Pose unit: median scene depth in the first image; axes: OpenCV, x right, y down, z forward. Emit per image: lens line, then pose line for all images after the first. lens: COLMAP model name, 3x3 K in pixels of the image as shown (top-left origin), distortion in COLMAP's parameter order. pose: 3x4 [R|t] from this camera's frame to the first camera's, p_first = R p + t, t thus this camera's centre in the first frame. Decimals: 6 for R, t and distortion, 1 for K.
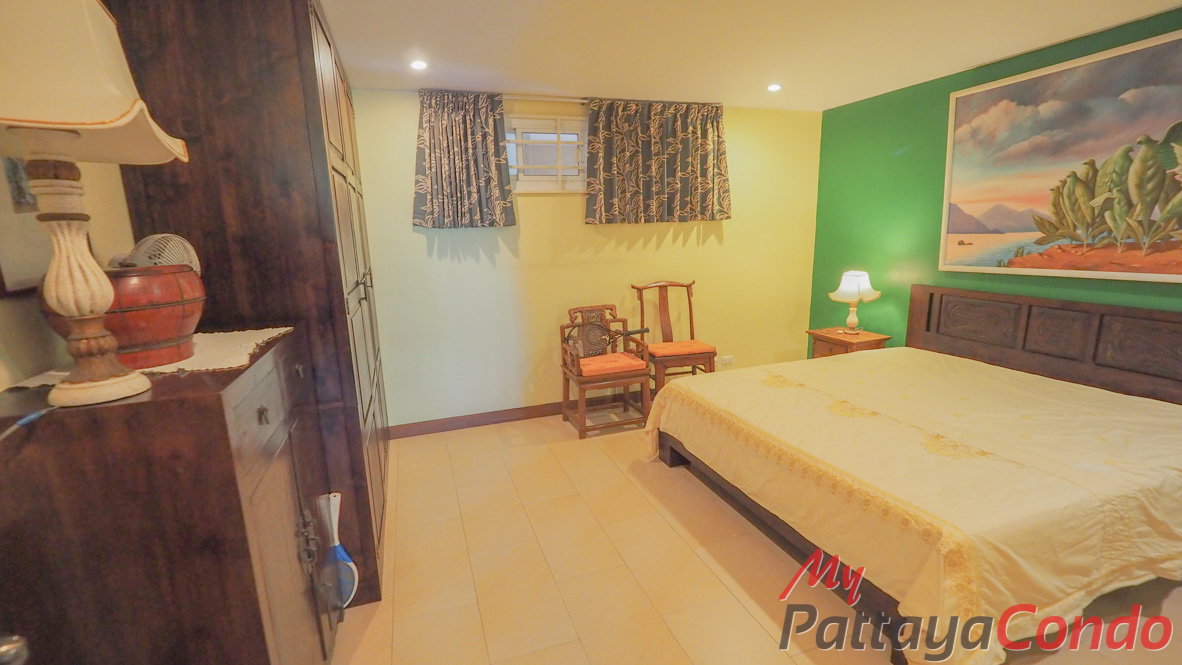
lens RADIAL K [[499.7, 0, 593.3], [0, 499.7, 330.8], [0, 0, 1]] dist [-0.007683, -0.000343]
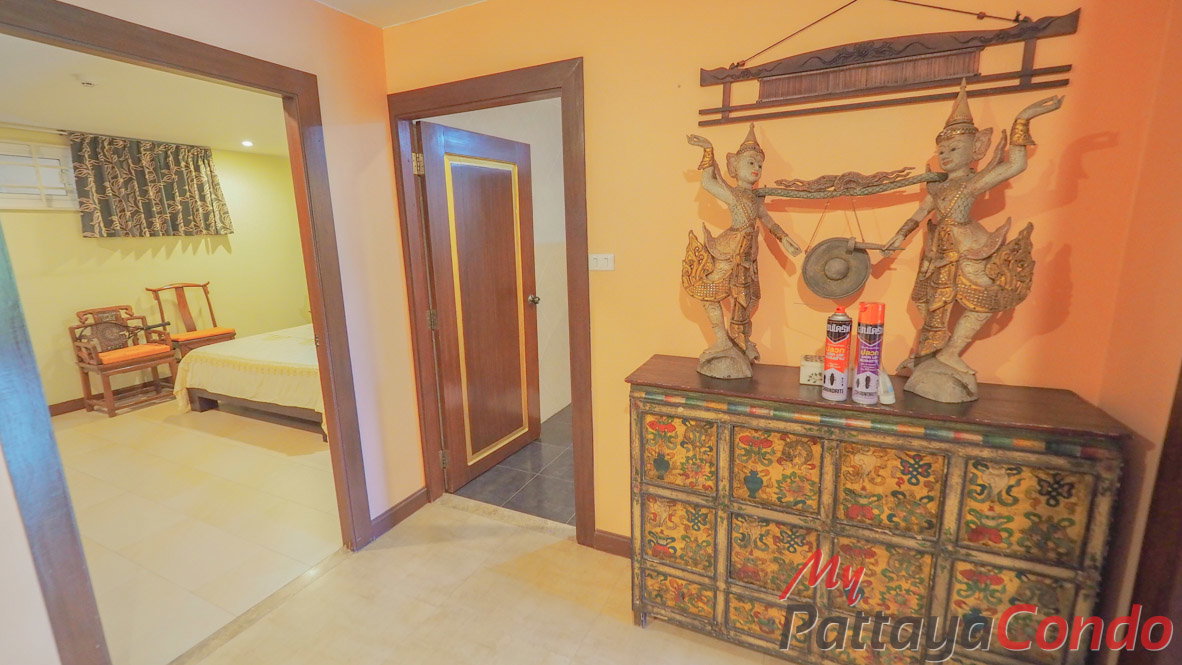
lens RADIAL K [[499.7, 0, 586.4], [0, 499.7, 335.0], [0, 0, 1]] dist [-0.007683, -0.000343]
pose [[0.715471, -0.134702, 0.685534, 0.001285], [0.147063, 0.988289, 0.040707, 0.131749], [-0.682989, 0.071692, 0.726902, -0.605350]]
